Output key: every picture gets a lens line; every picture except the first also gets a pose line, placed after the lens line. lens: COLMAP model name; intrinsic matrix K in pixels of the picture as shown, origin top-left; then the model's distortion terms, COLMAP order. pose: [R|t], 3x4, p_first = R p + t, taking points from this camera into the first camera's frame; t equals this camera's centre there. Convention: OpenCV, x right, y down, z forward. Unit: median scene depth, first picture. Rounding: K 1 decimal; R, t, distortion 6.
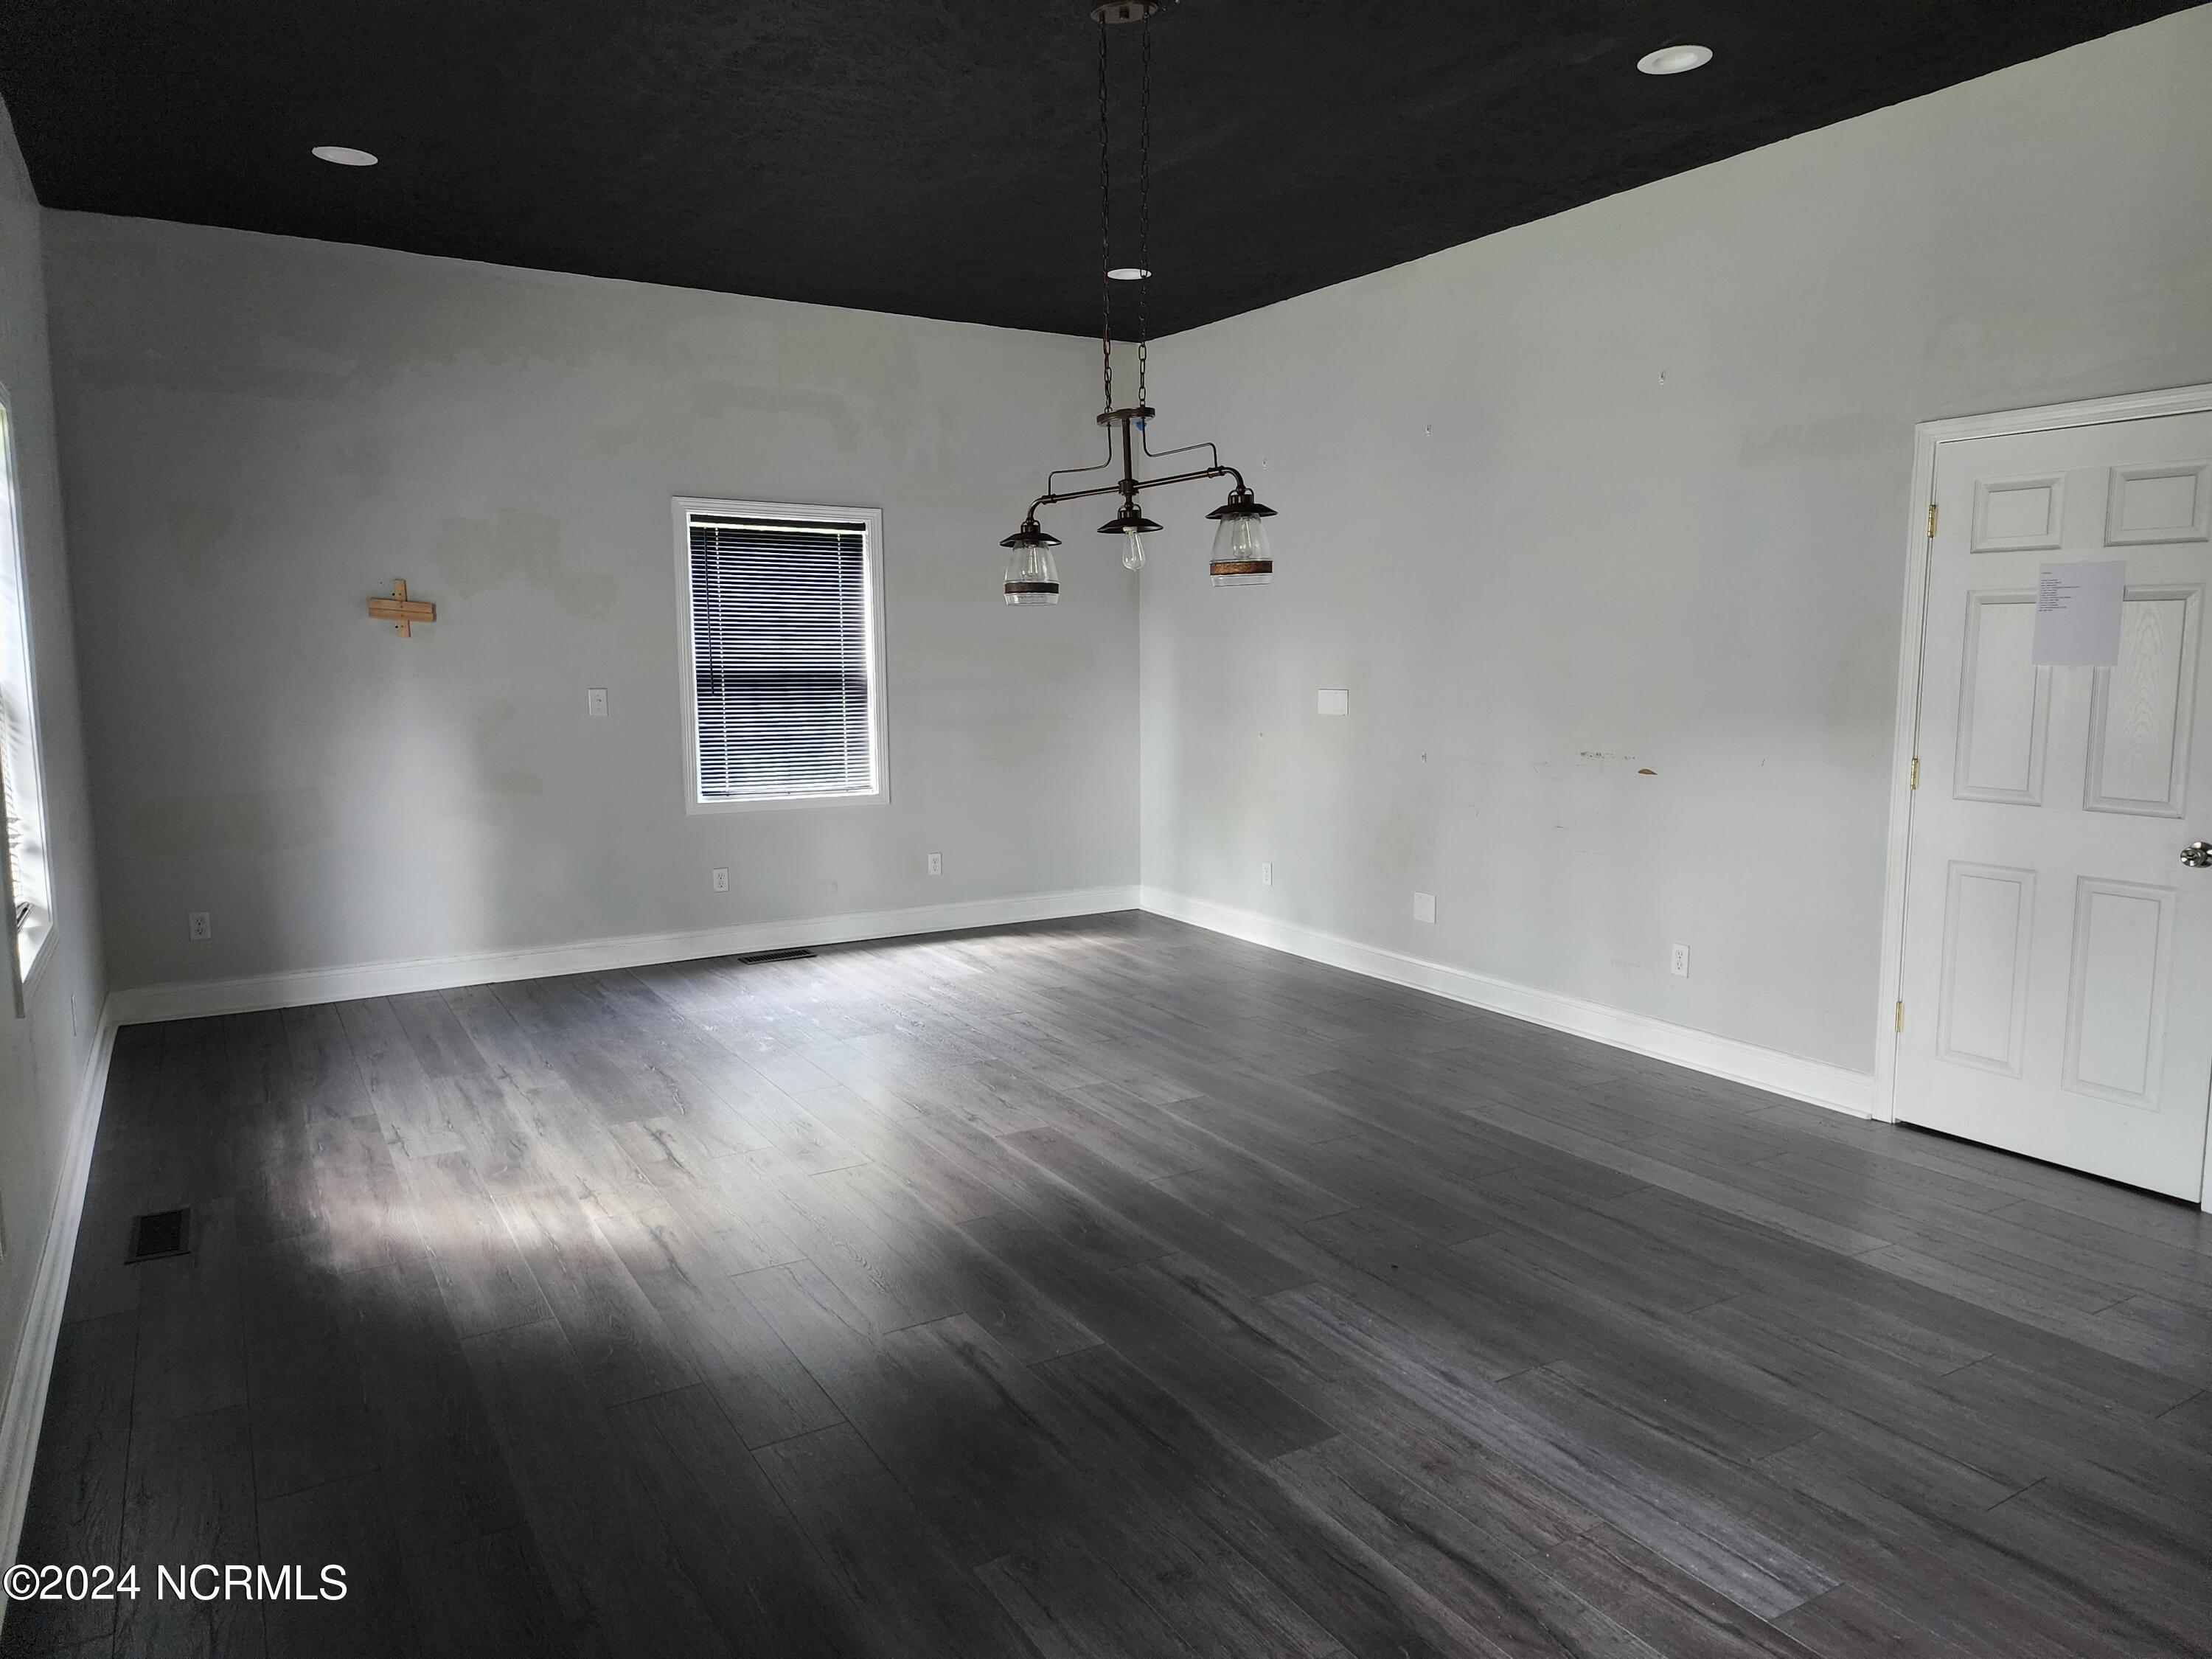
lens RADIAL K [[1478.2, 0, 1112.7], [0, 1478.2, 843.8], [0, 0, 1]] dist [0.075991, -0.076189]
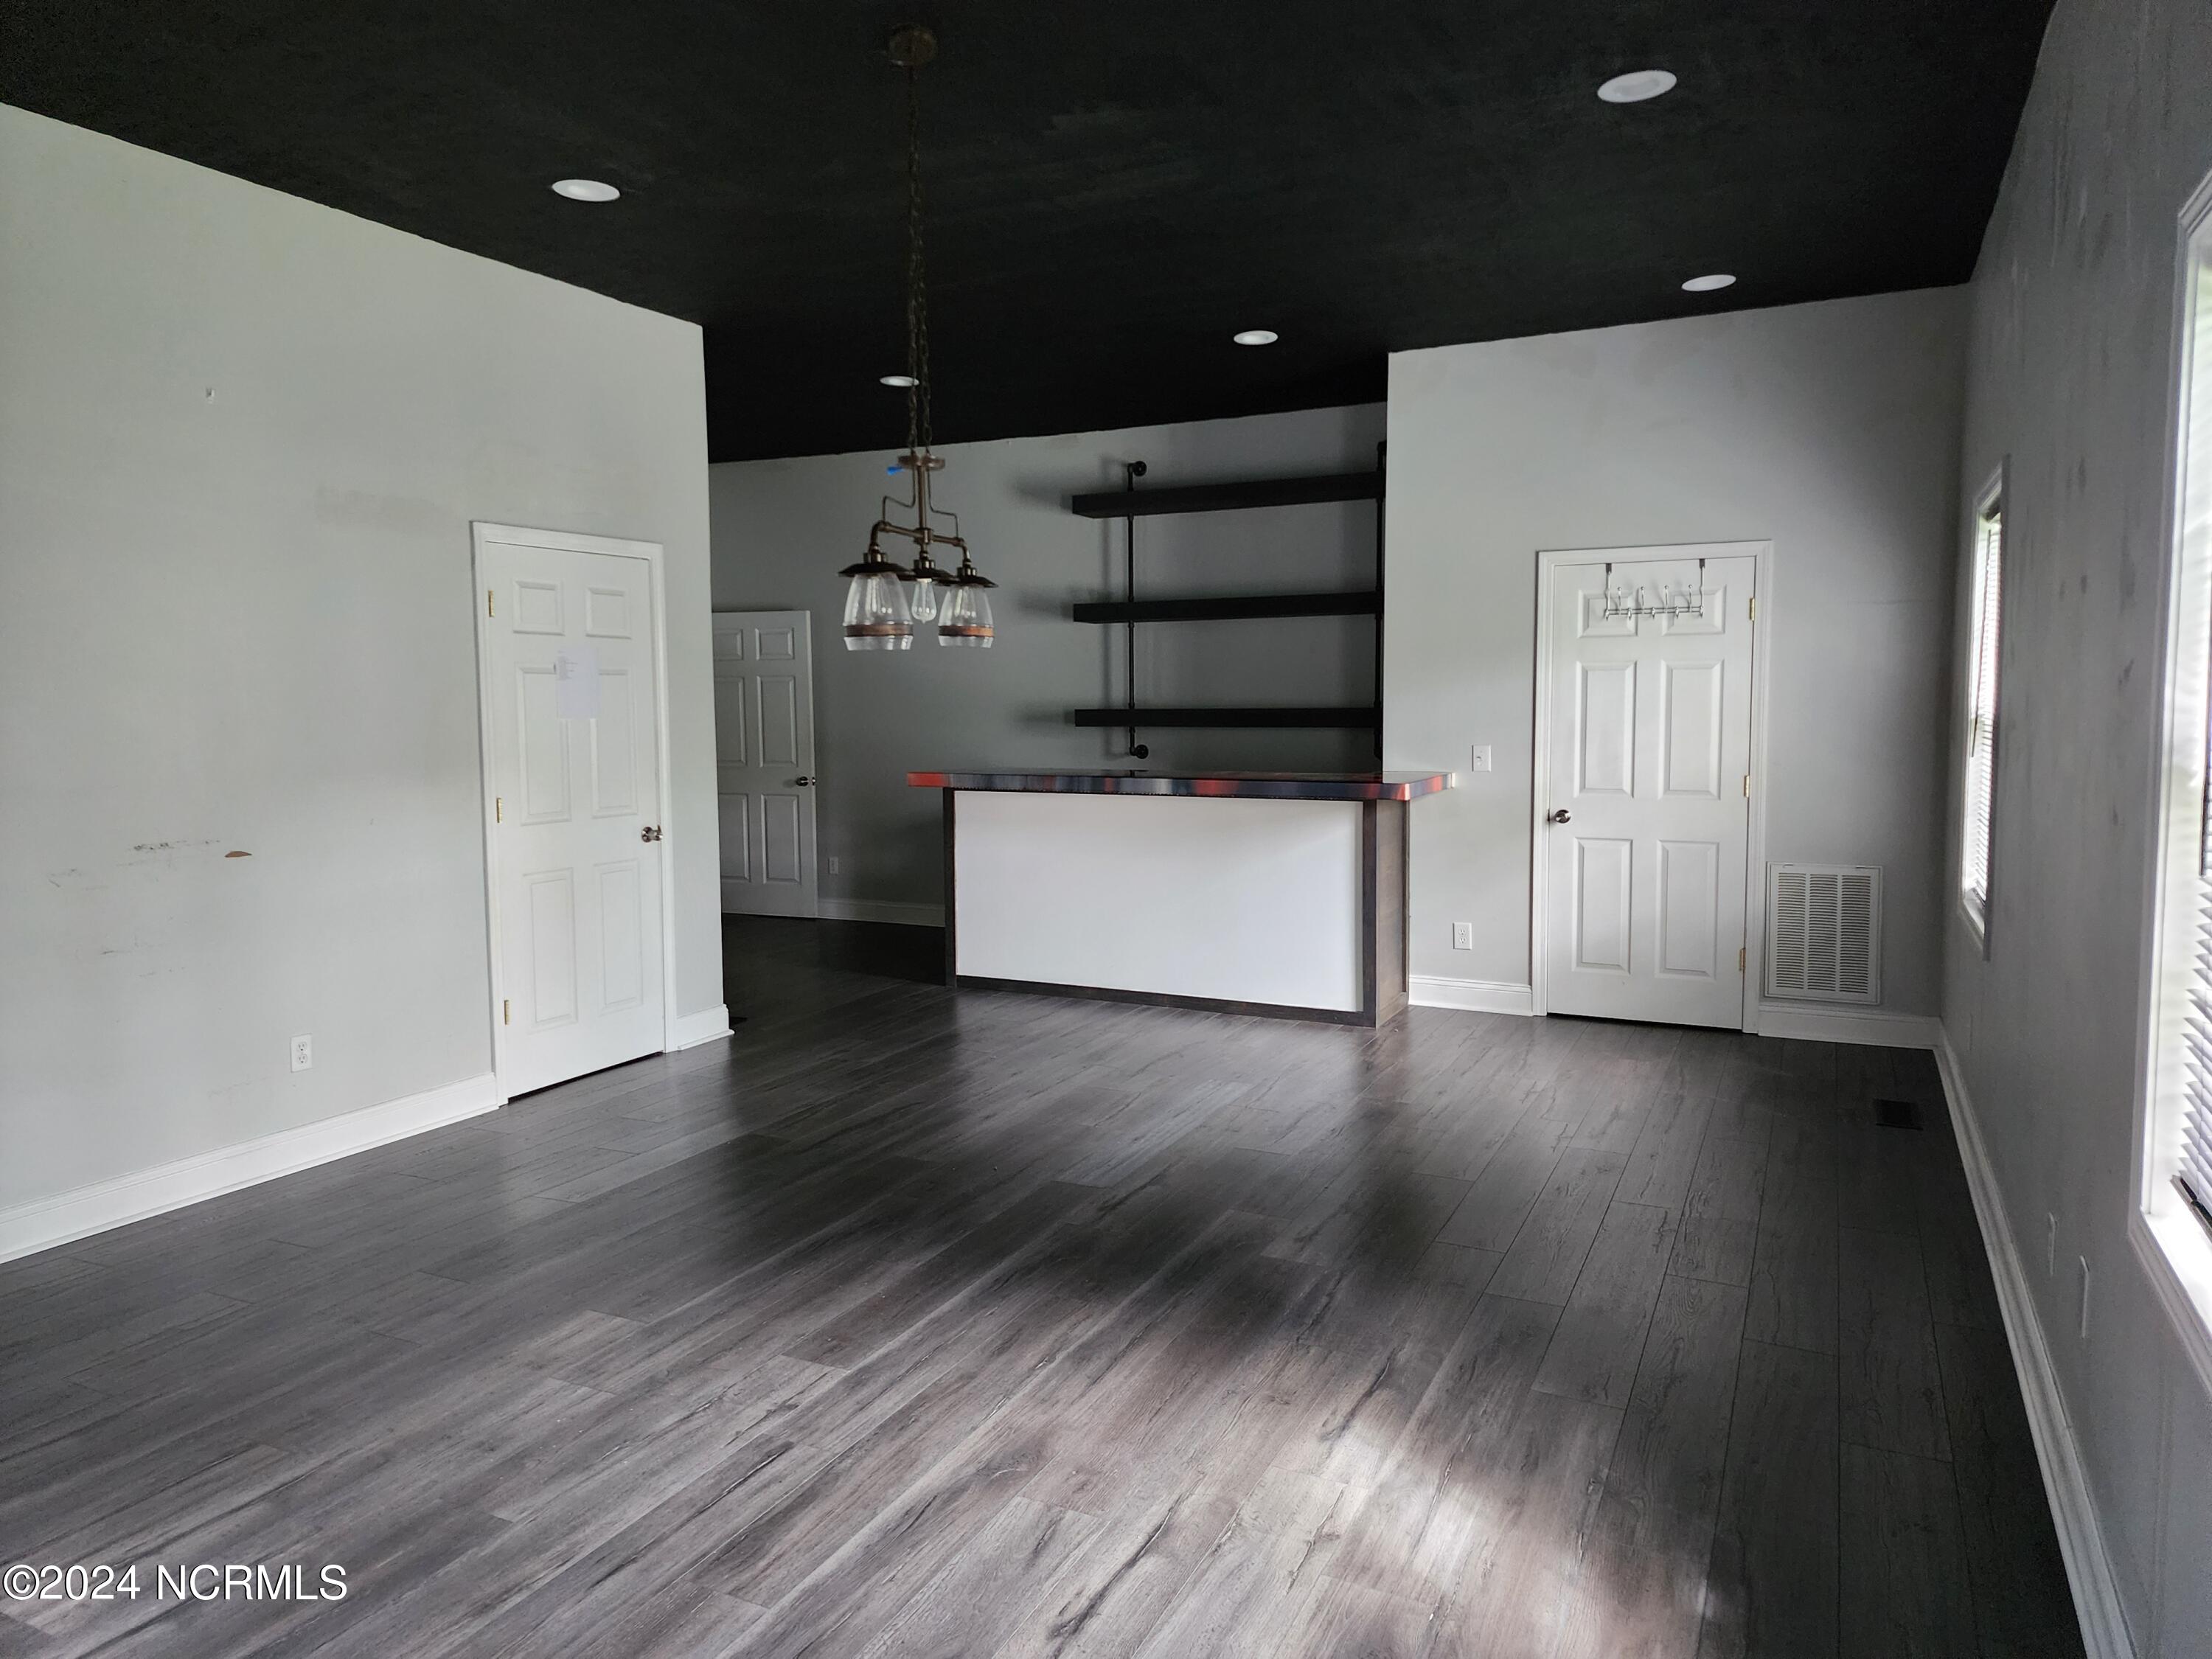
lens RADIAL K [[1478.2, 0, 1096.3], [0, 1478.2, 812.6], [0, 0, 1]] dist [0.075991, -0.076189]
pose [[-0.534009, -0.062232, 0.843185, -0.795158], [0.123970, 0.980745, 0.150898, -0.178269], [-0.836340, 0.185111, -0.516012, 1.304994]]
